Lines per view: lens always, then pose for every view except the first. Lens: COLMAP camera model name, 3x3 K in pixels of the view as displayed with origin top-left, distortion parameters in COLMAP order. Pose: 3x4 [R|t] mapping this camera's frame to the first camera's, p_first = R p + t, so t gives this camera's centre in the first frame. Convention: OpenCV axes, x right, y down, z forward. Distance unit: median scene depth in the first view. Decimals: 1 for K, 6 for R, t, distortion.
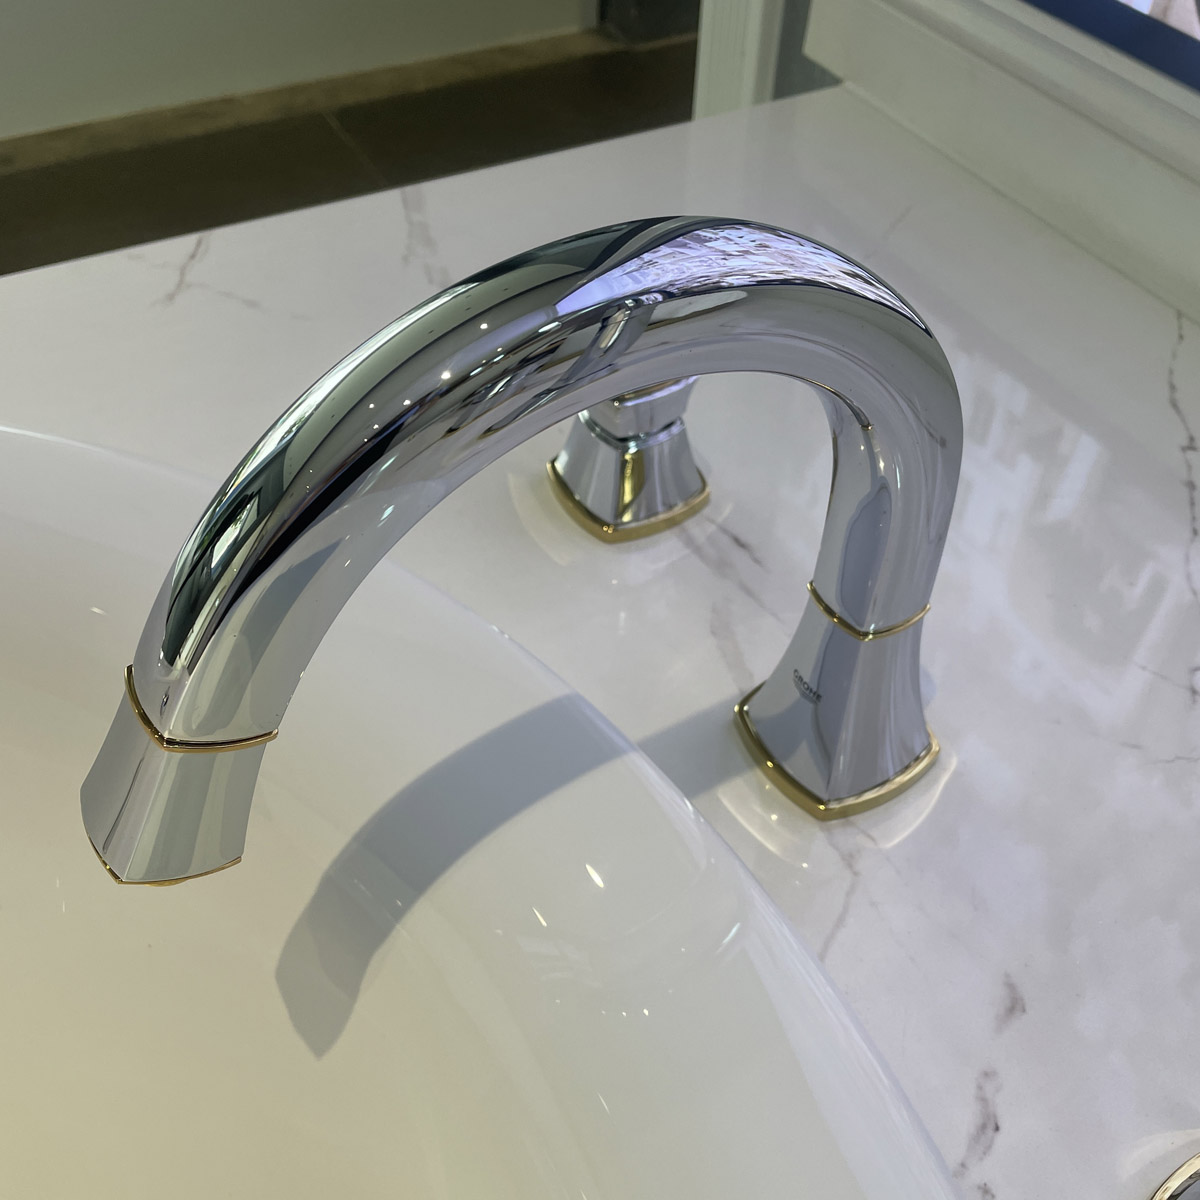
lens RADIAL K [[1235.4, 0, 589.4], [0, 1235.4, 611.0], [0, 0, 1]] dist [0.094780, -0.166440]
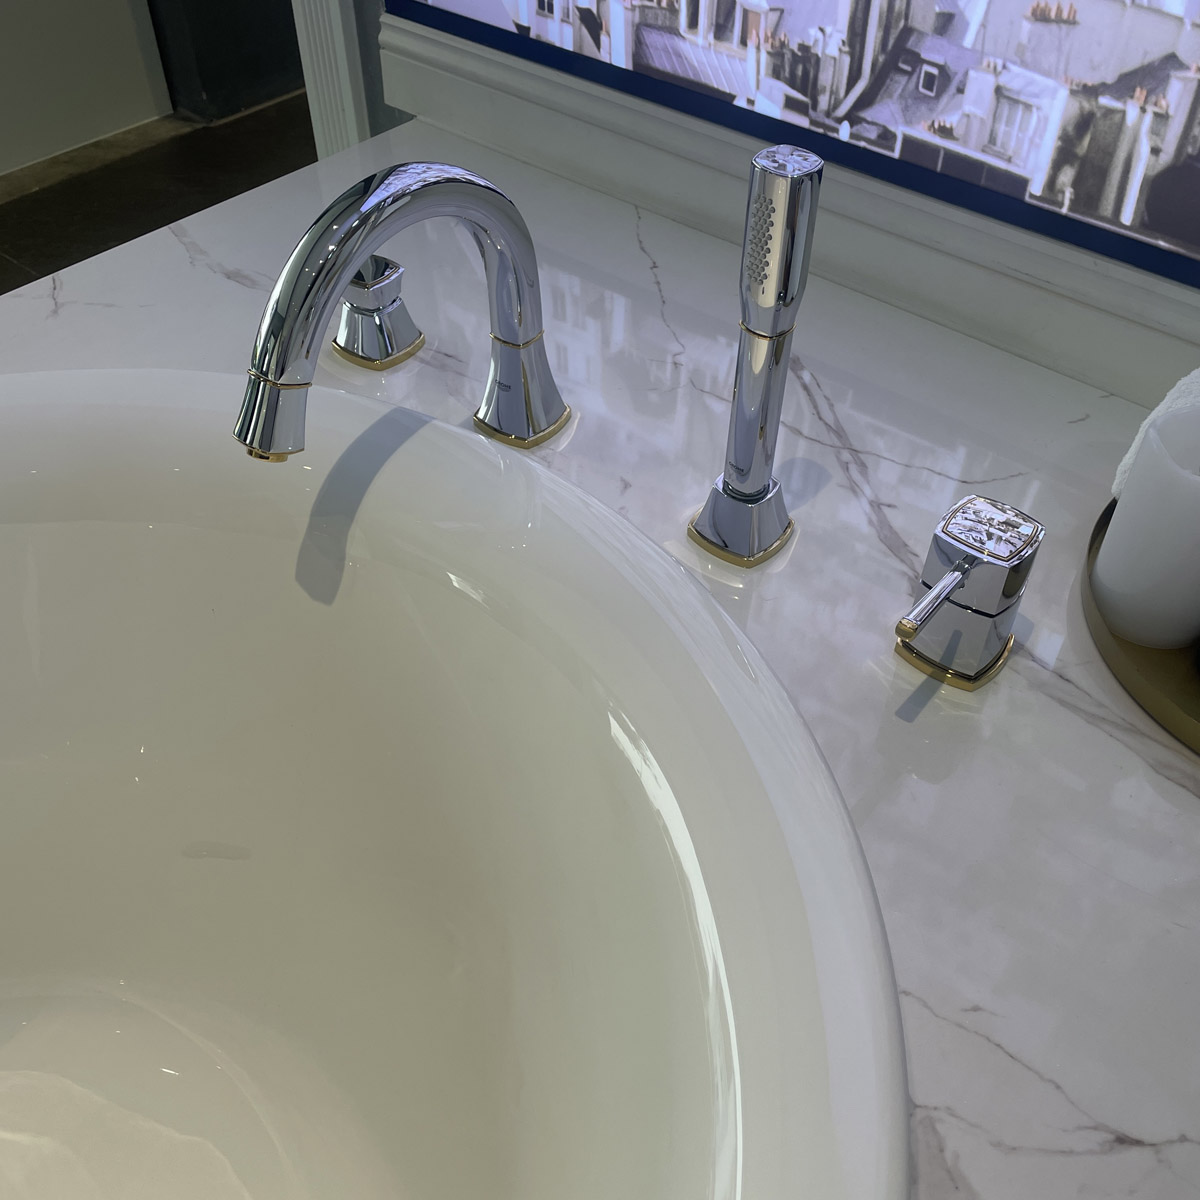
lens RADIAL K [[1230.7, 0, 617.6], [0, 1230.7, 602.8], [0, 0, 1]] dist [0.085409, -0.117230]
pose [[0.920319, -0.275947, 0.277246, -0.313805], [0.286275, 0.958142, 0.003359, 0.438170], [-0.266568, 0.076277, 0.960793, -0.998951]]
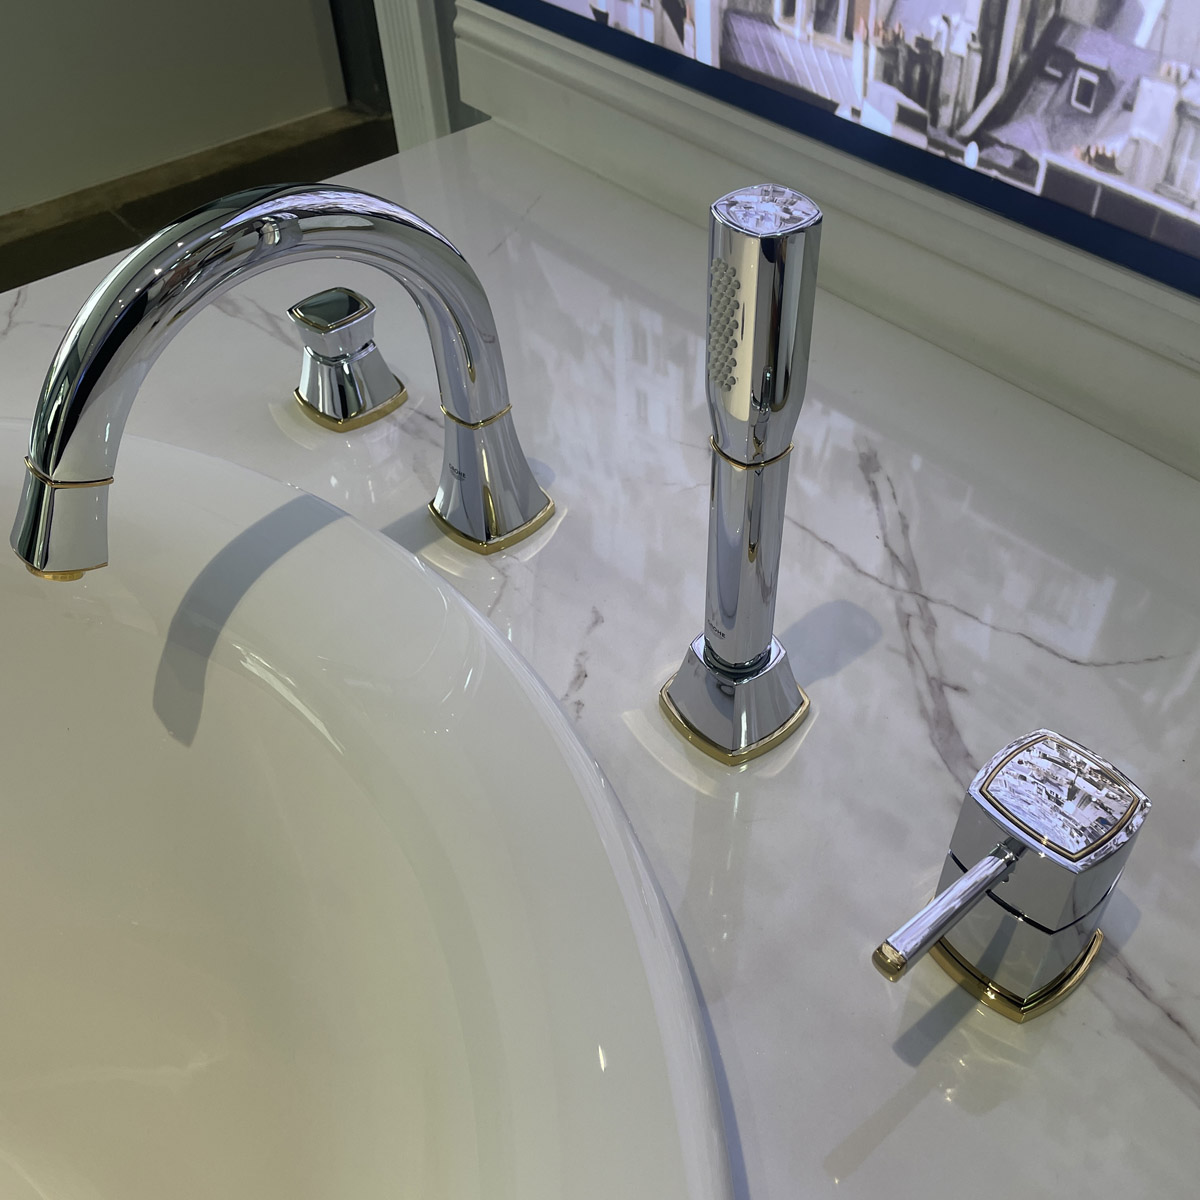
lens RADIAL K [[1225.0, 0, 618.2], [0, 1225.0, 589.5], [0, 0, 1]] dist [0.089805, -0.129420]
pose [[0.975154, -0.184901, 0.122013, 0.145589], [0.191281, 0.980605, -0.042731, 0.301365], [-0.111745, 0.065008, 0.991608, -0.580456]]
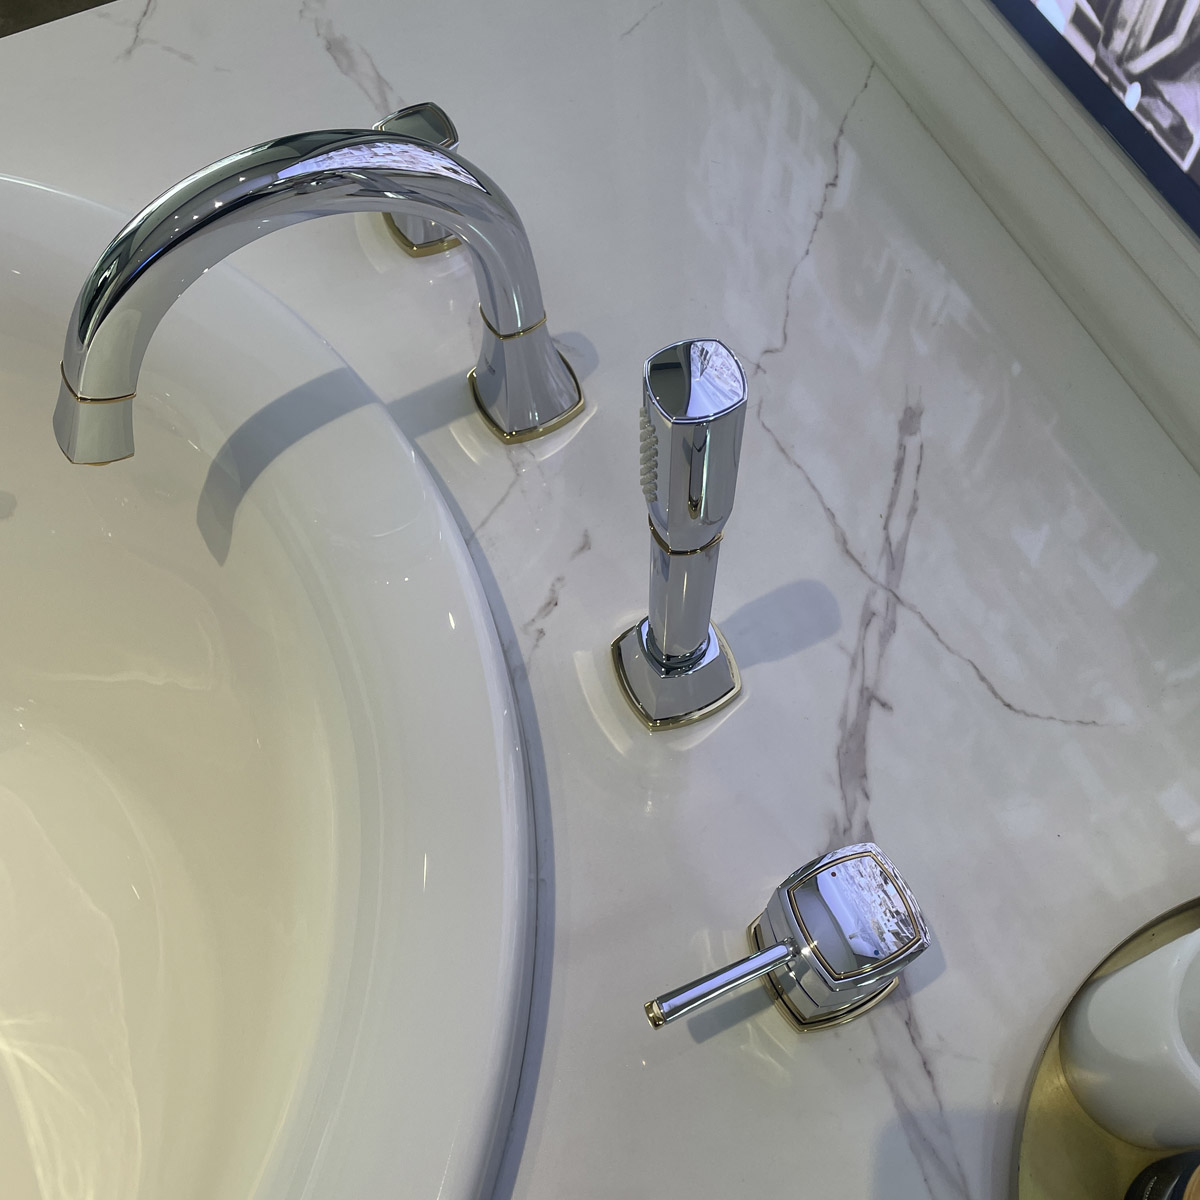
lens RADIAL K [[1233.4, 0, 596.3], [0, 1233.4, 619.3], [0, 0, 1]] dist [0.083059, -0.112744]
pose [[0.996618, 0.029514, -0.076691, 0.427309], [-0.004792, 0.952560, 0.304312, -0.113506], [0.082034, -0.302915, 0.949480, -0.641556]]
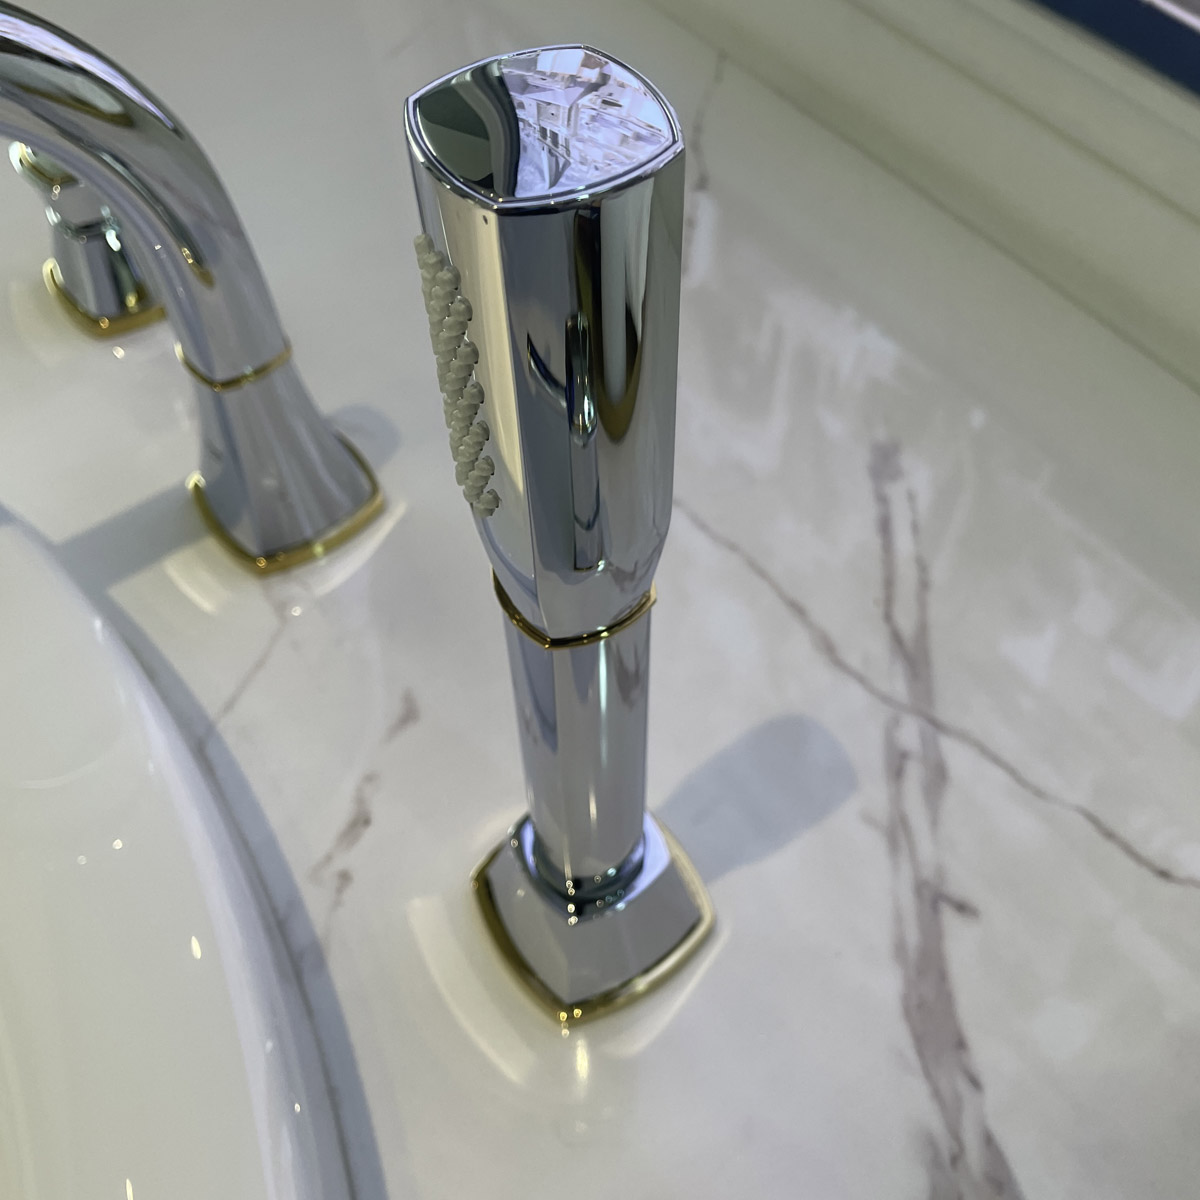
lens RADIAL K [[1263.4, 0, 612.5], [0, 1263.4, 603.0], [0, 0, 1]] dist [0.051593, -0.137457]
pose [[0.991778, -0.119839, 0.044899, 0.409850], [0.113886, 0.986523, 0.117481, 0.094699], [-0.058373, -0.111402, 0.992060, -0.072230]]
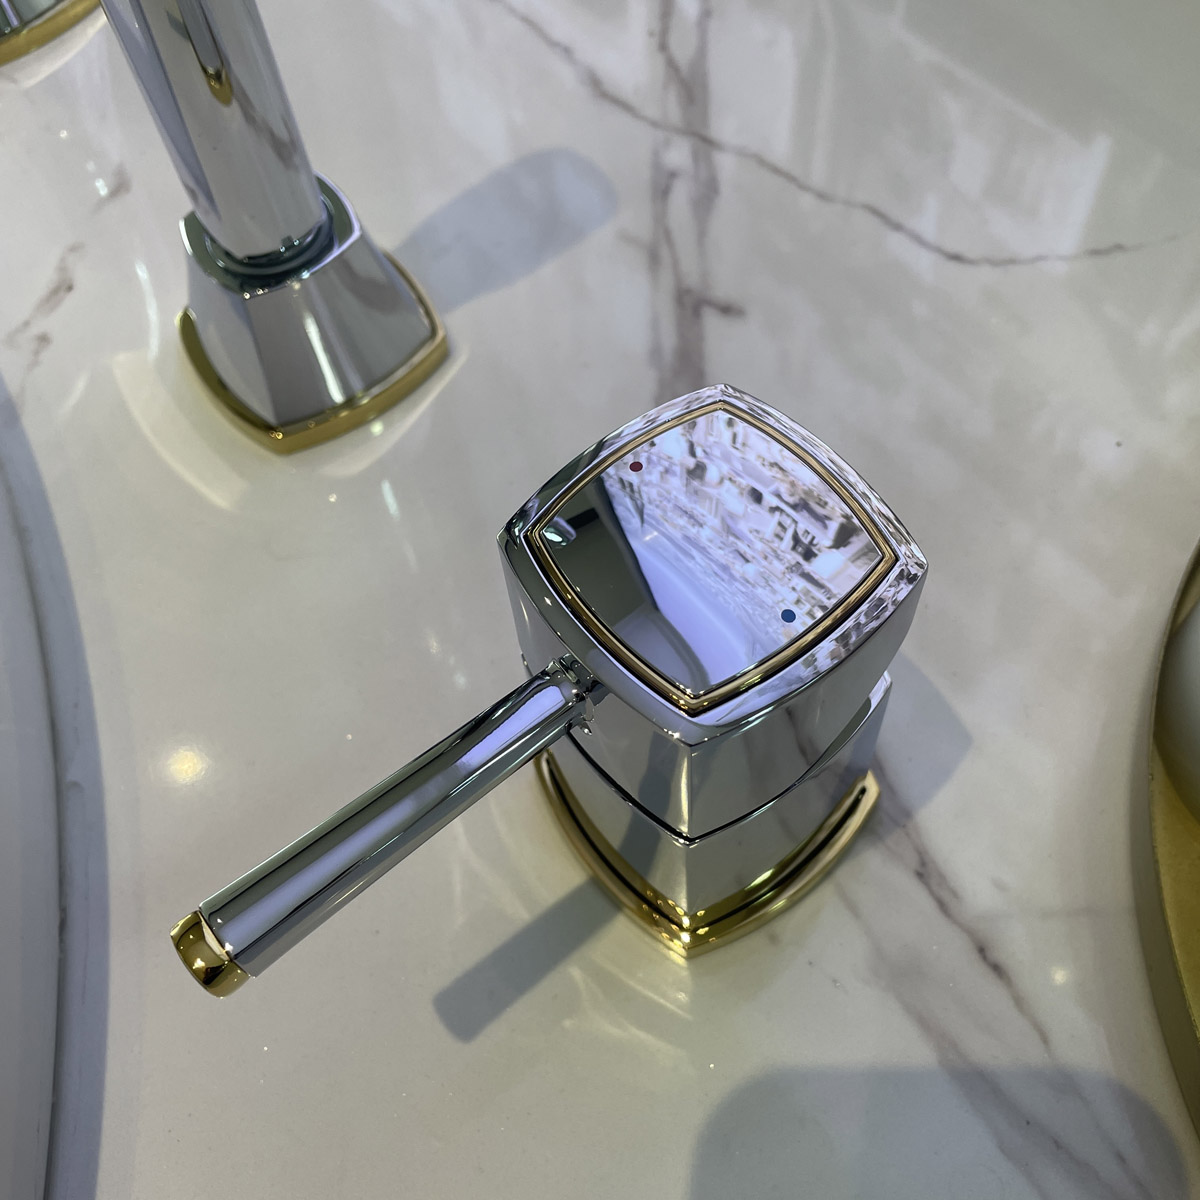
lens RADIAL K [[1245.7, 0, 618.5], [0, 1245.7, 614.0], [0, 0, 1]] dist [0.065420, -0.119107]
pose [[0.979018, -0.203023, 0.017471, 0.541419], [0.193235, 0.952186, 0.236649, 0.405235], [-0.064681, -0.228308, 0.971438, -0.030832]]
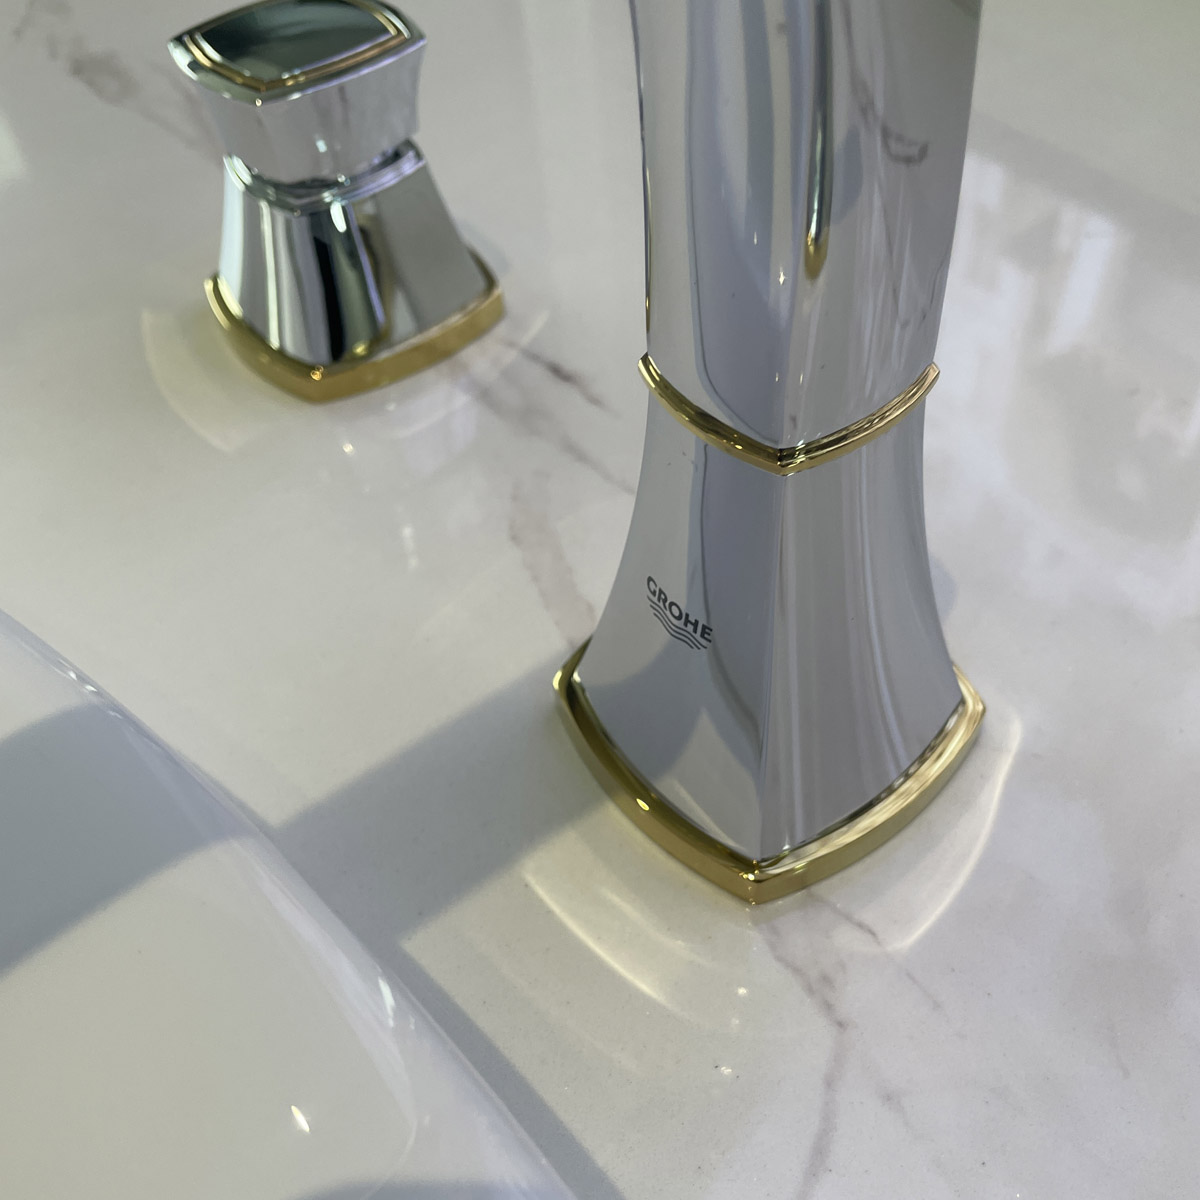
lens RADIAL K [[1245.7, 0, 618.5], [0, 1245.7, 614.0], [0, 0, 1]] dist [0.065420, -0.119107]
pose [[0.990332, -0.131108, 0.045323, 0.126037], [0.129960, 0.991140, 0.027430, 0.043864], [-0.048518, -0.021275, 0.998596, 0.528159]]
